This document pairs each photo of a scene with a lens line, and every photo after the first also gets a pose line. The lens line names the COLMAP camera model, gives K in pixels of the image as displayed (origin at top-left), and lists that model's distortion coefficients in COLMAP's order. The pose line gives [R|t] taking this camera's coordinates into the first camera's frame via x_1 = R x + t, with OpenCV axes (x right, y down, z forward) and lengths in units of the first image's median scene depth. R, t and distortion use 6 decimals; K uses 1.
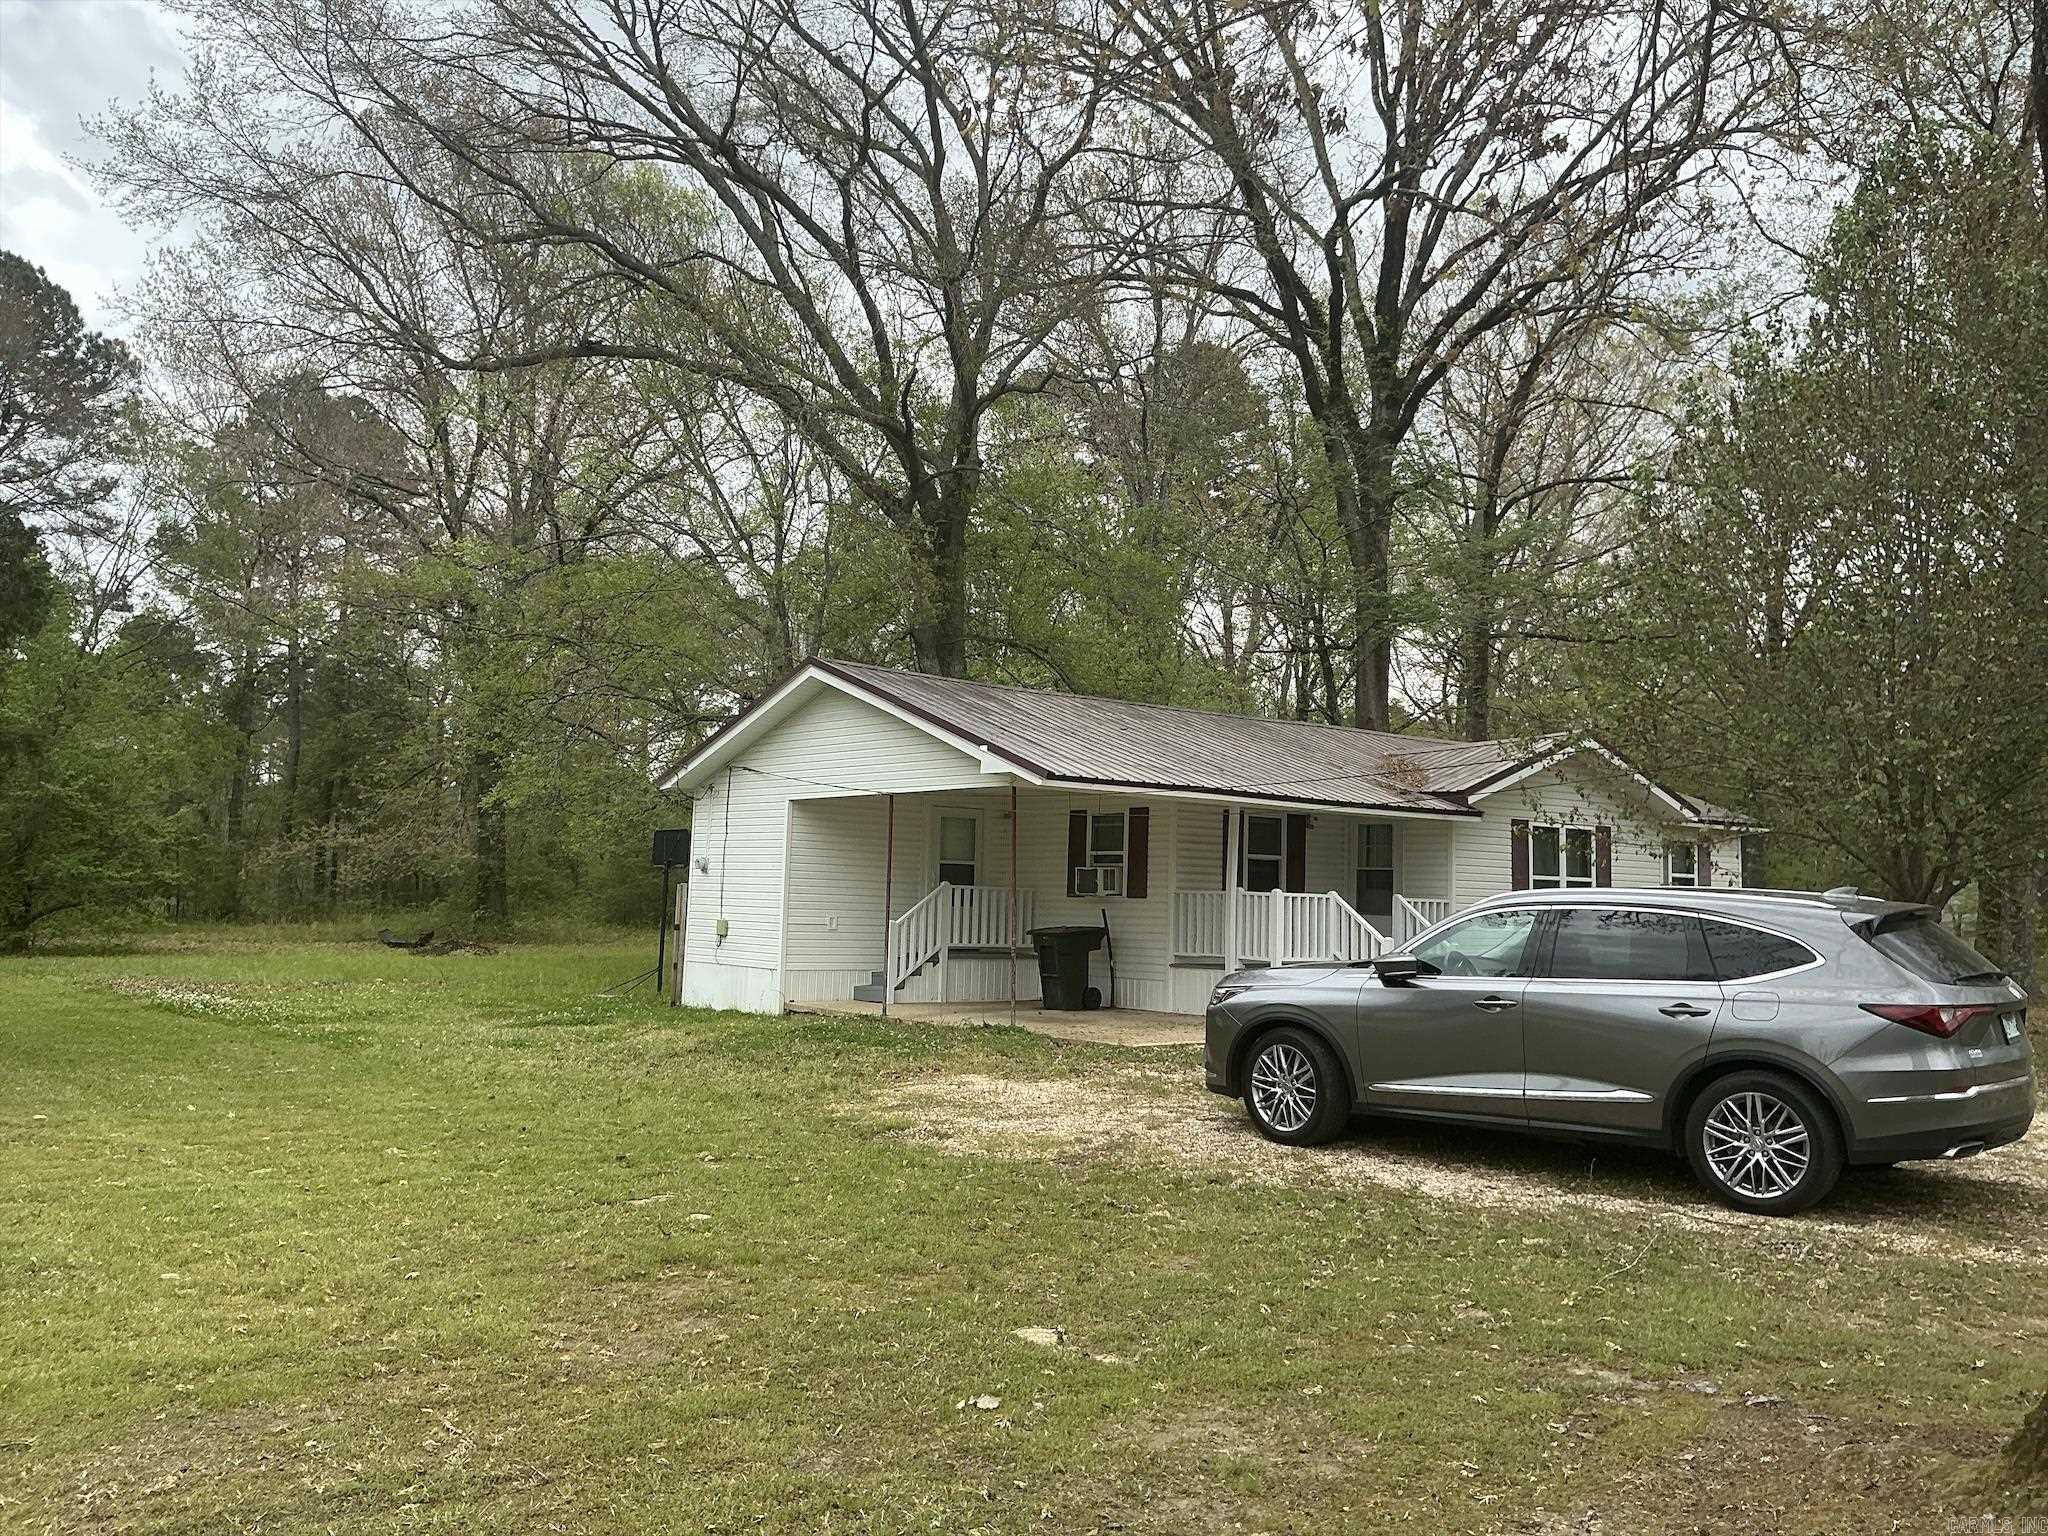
lens RADIAL K [[1698.6, 0, 1021.3], [0, 1698.6, 764.7], [0, 0, 1]] dist [0.169760, -0.355597]
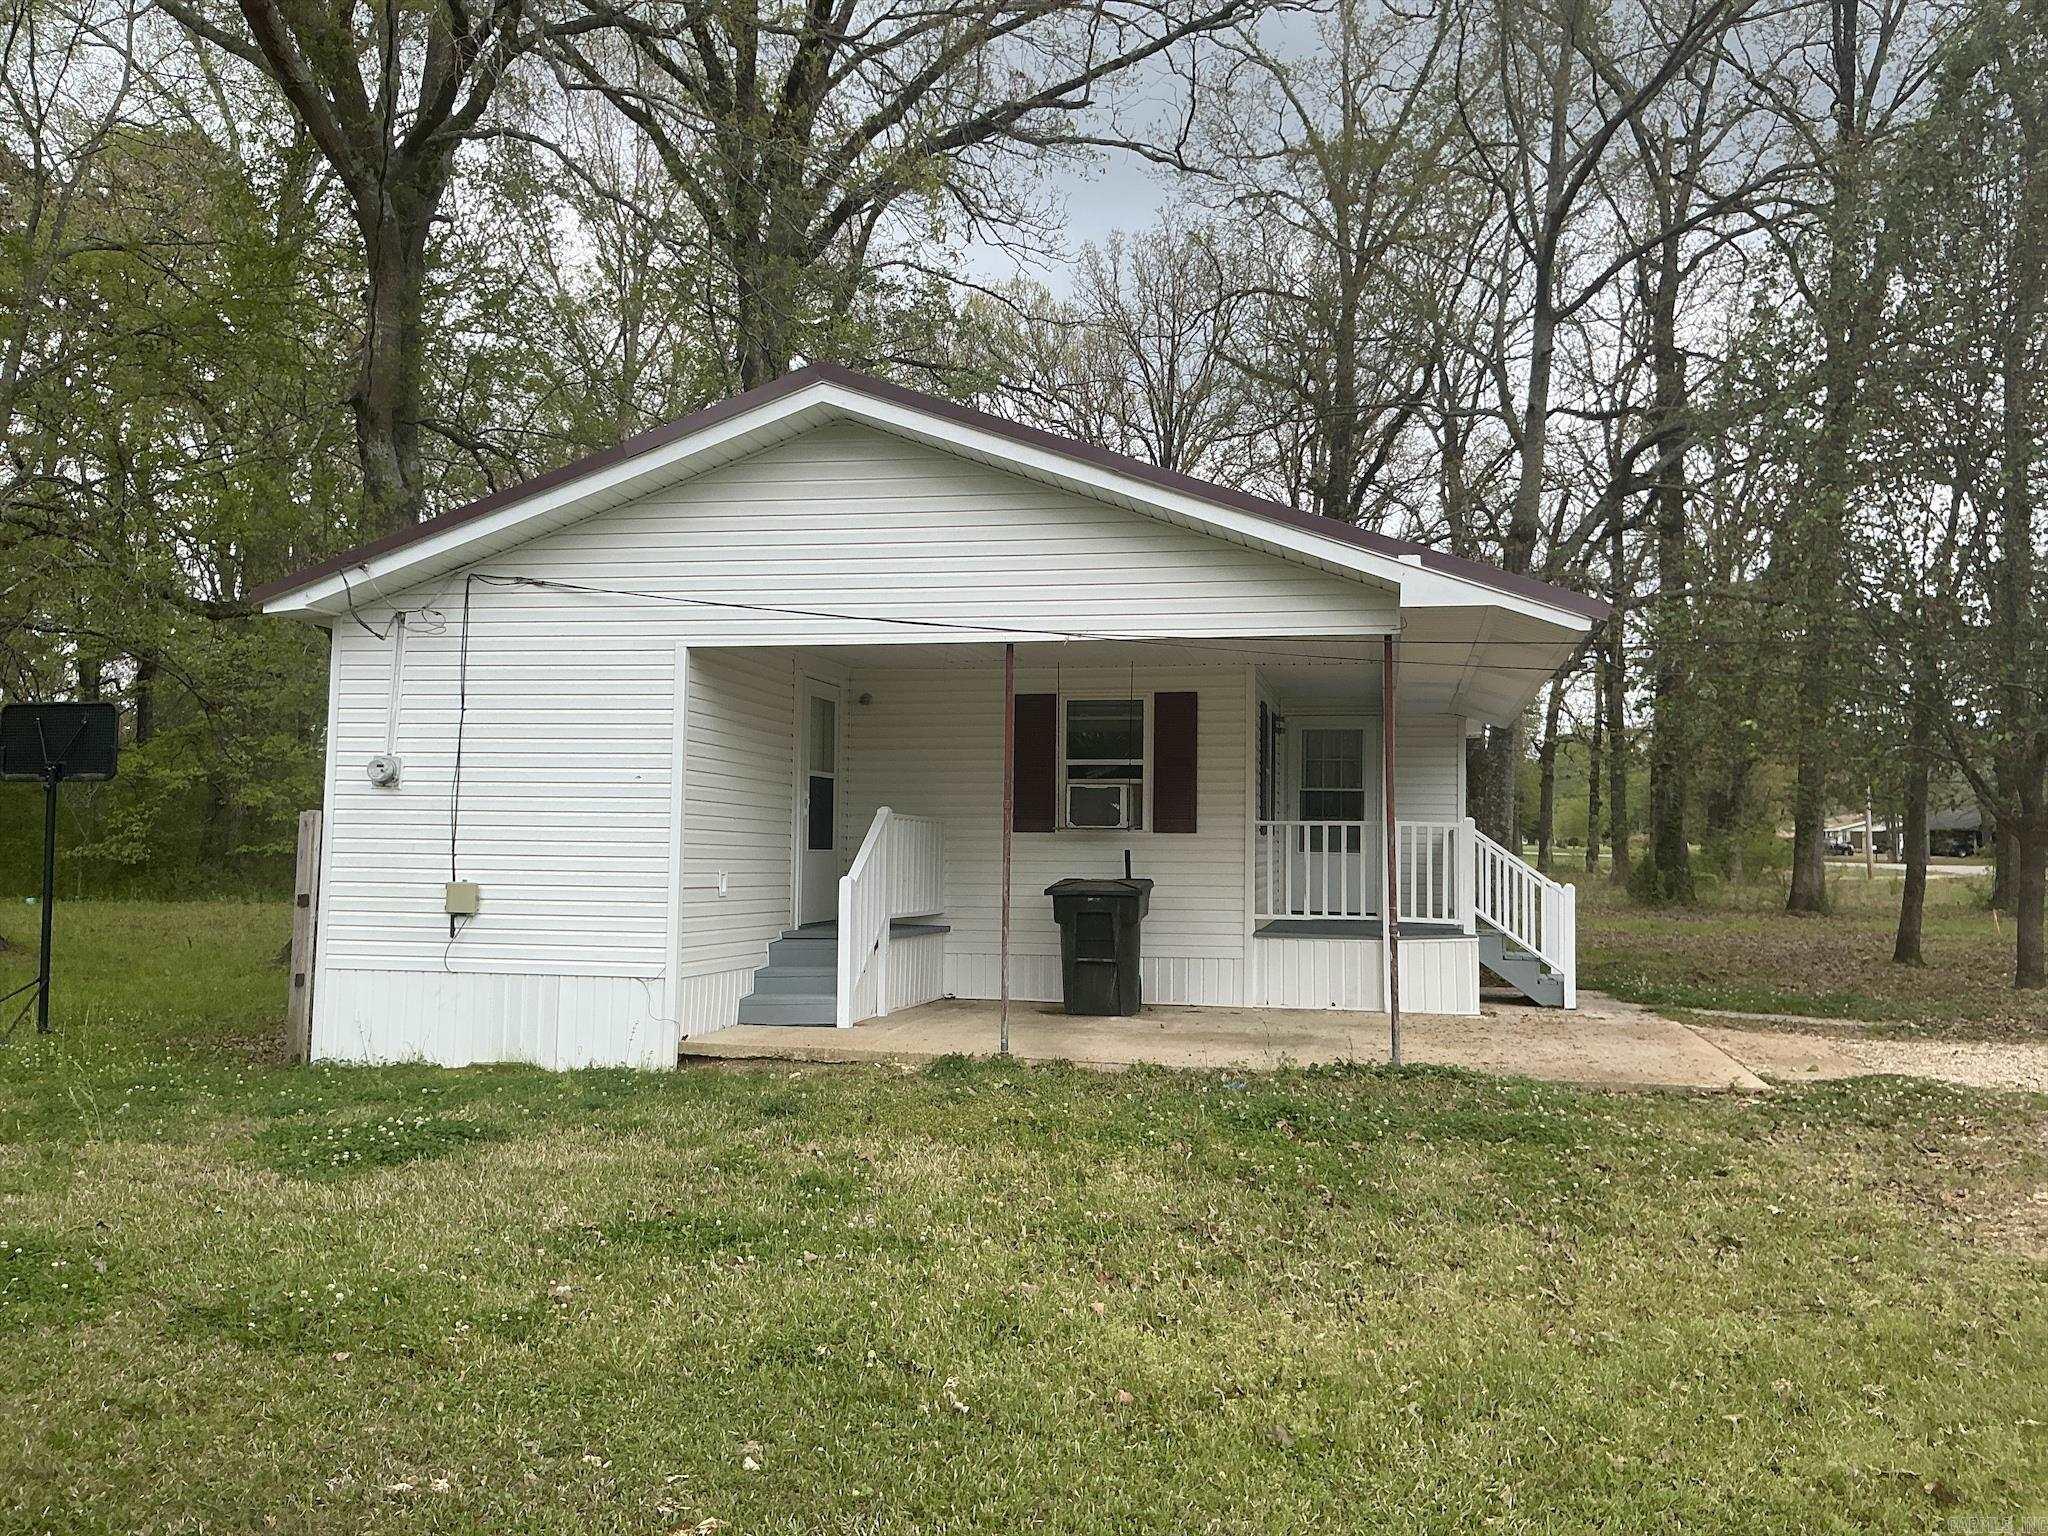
lens RADIAL K [[1698.6, 0, 1021.3], [0, 1698.6, 764.7], [0, 0, 1]] dist [0.169760, -0.355597]
pose [[0.779347, 0.016580, 0.626373, -0.372410], [-0.043015, 0.998707, 0.027085, 0.037106], [-0.625114, -0.048052, 0.779053, 0.526165]]
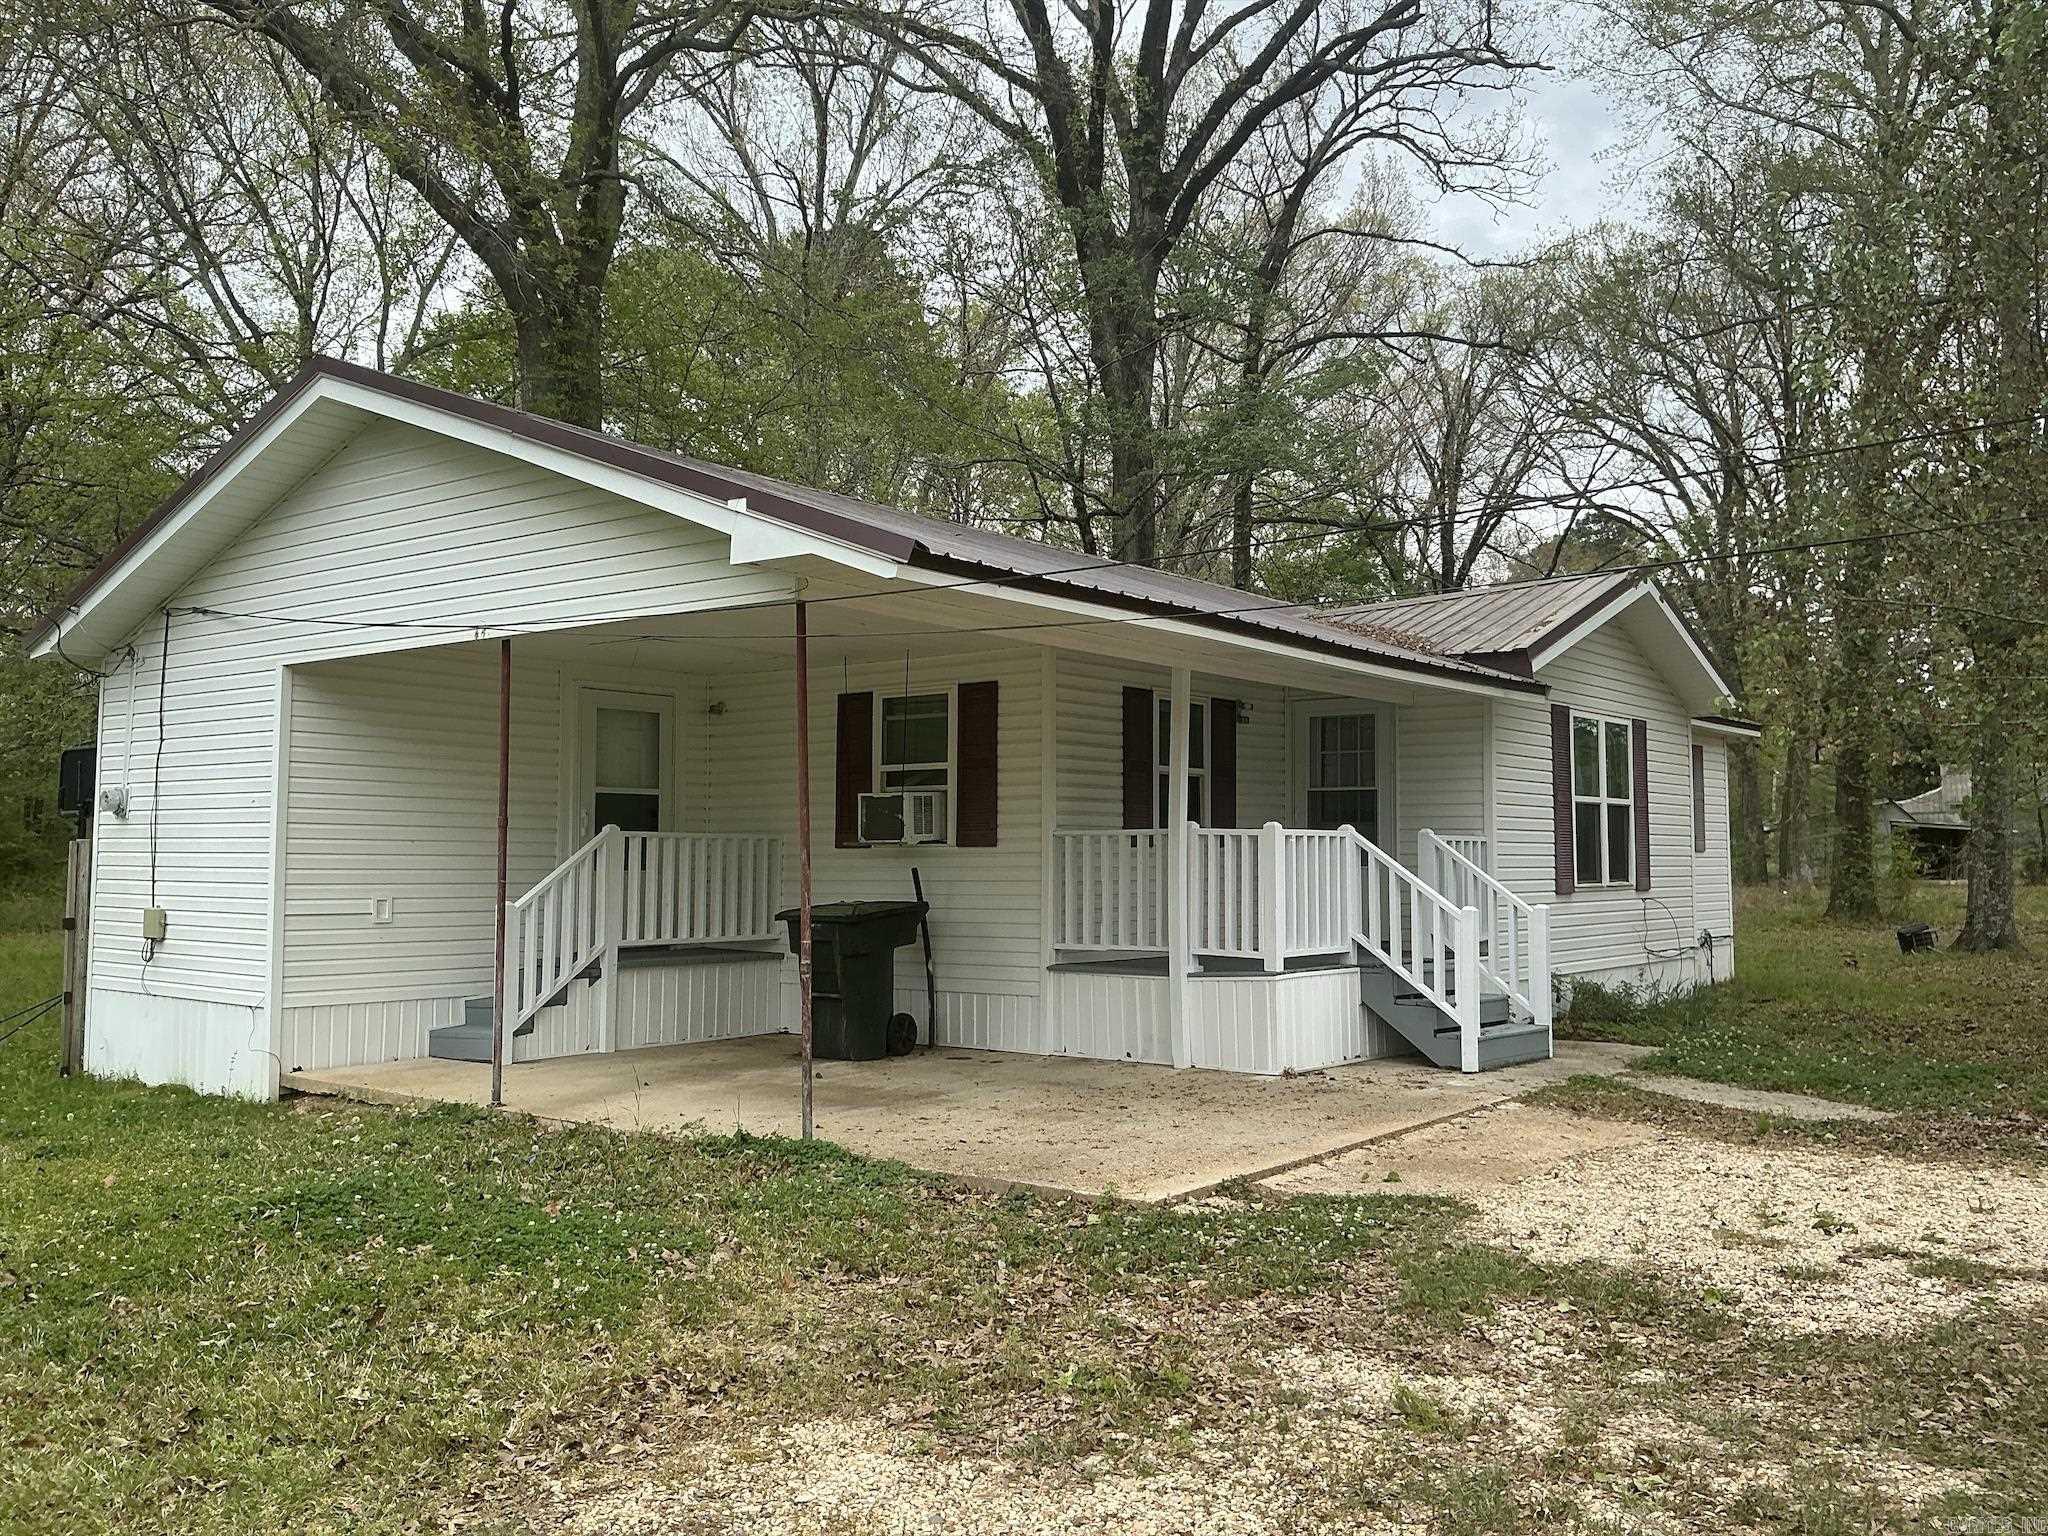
lens RADIAL K [[1698.6, 0, 1021.3], [0, 1698.6, 764.7], [0, 0, 1]] dist [0.169760, -0.355597]
pose [[0.973797, -0.011852, 0.227110, -0.041607], [0.005485, 0.999575, 0.028645, 0.035574], [-0.227353, -0.026649, 0.973448, 0.453630]]
